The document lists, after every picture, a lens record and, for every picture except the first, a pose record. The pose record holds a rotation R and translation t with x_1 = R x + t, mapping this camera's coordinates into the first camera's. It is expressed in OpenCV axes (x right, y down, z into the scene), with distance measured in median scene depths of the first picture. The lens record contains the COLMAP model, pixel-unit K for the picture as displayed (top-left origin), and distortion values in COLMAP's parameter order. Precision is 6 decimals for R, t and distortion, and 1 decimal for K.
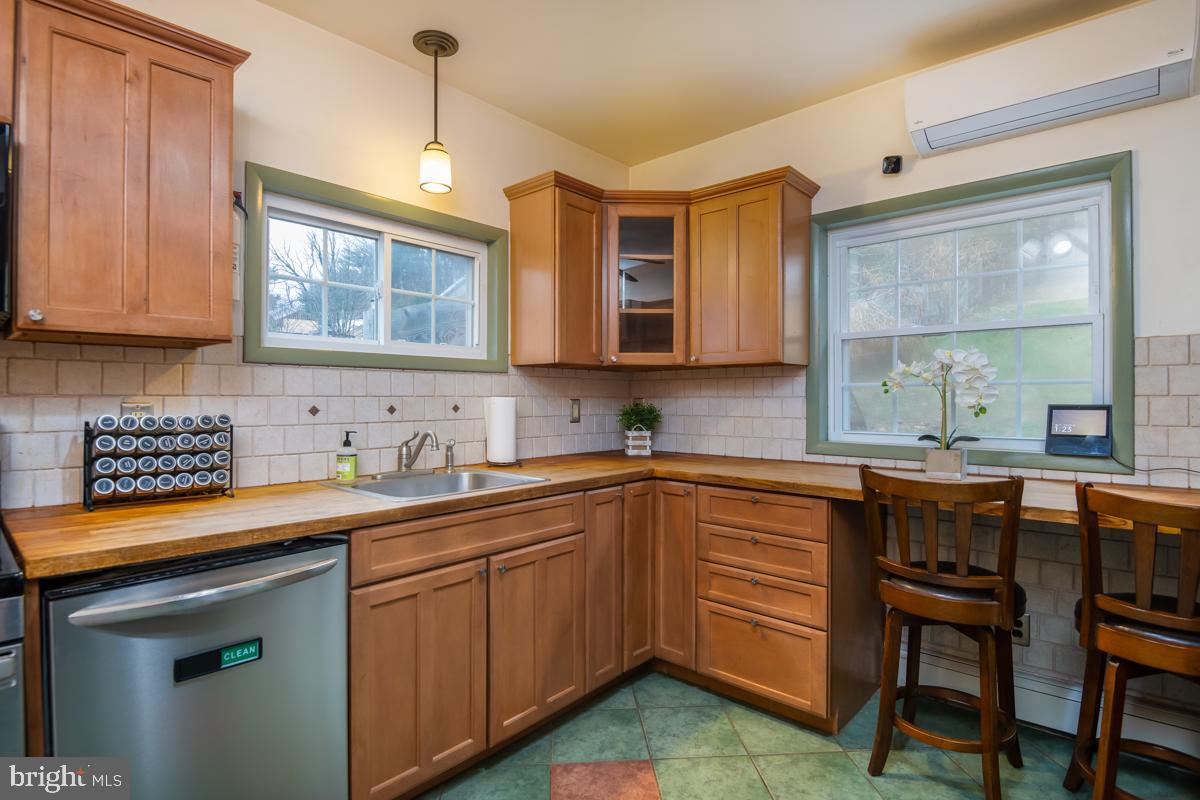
lens RADIAL K [[592.1, 0, 588.8], [0, 592.1, 397.5], [0, 0, 1]] dist [-0.002142, -0.007274]
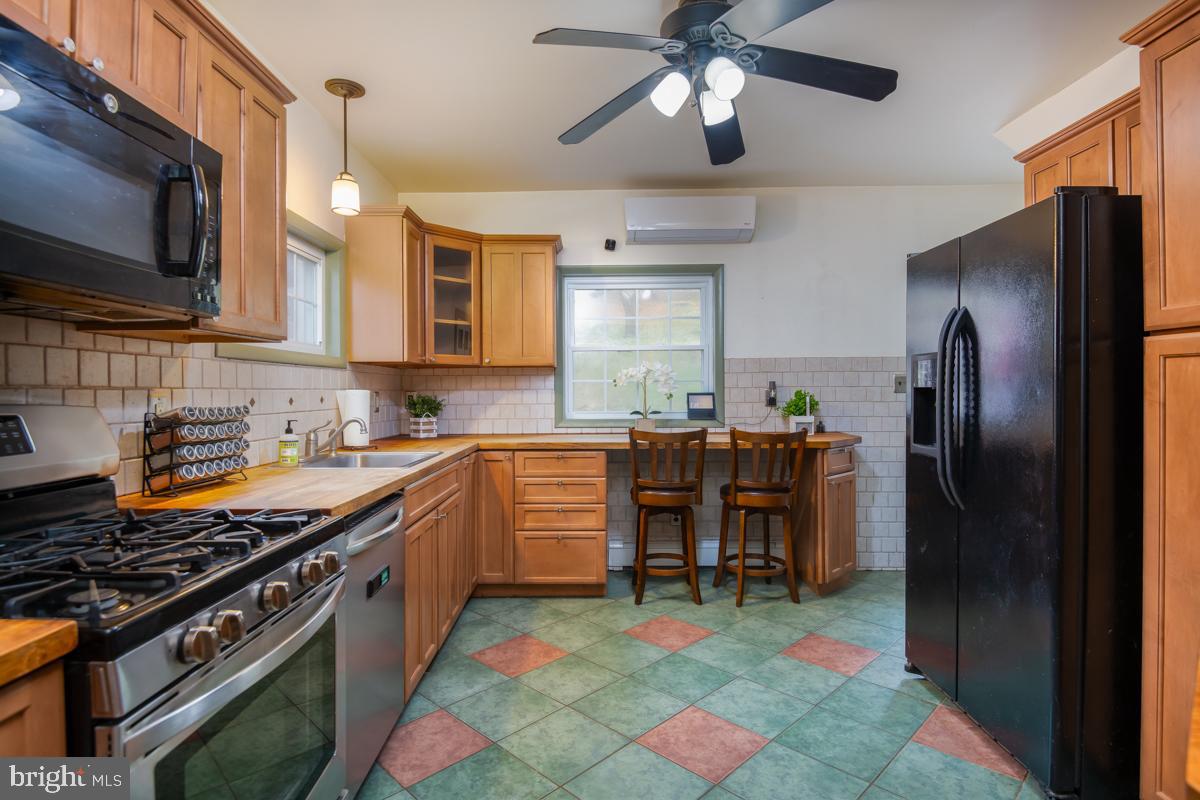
lens RADIAL K [[564.0, 0, 593.0], [0, 564.0, 394.1], [0, 0, 1]] dist [0.000646, -0.000099]
pose [[0.769353, -0.008063, 0.638774, -0.561419], [0.004700, 0.999965, 0.006961, 0.002489], [-0.638807, -0.002353, 0.769363, -0.164864]]
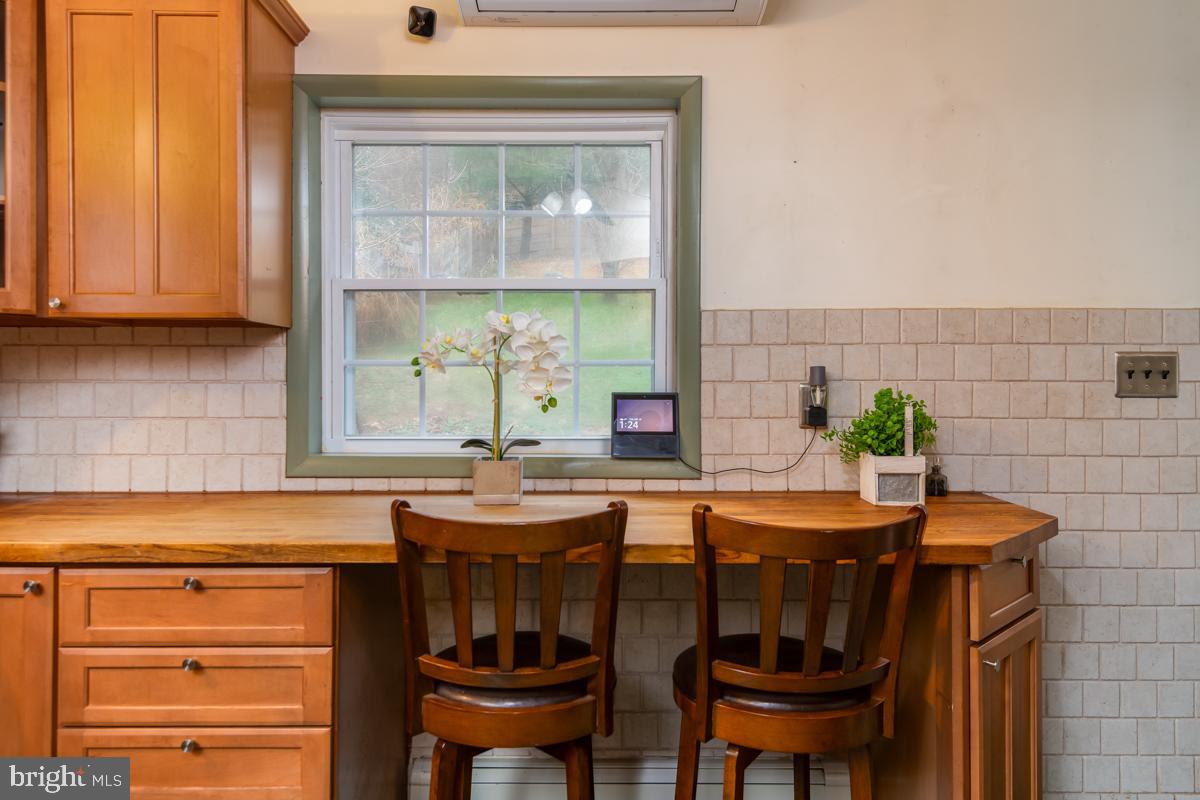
lens RADIAL K [[803.8, 0, 597.3], [0, 803.8, 381.8], [0, 0, 1]] dist [0.034037, -0.015913]
pose [[0.738179, 0.001664, 0.674603, 0.066410], [-0.002377, 0.999997, 0.000134, -0.002020], [-0.674601, -0.001702, 0.738180, 0.244910]]
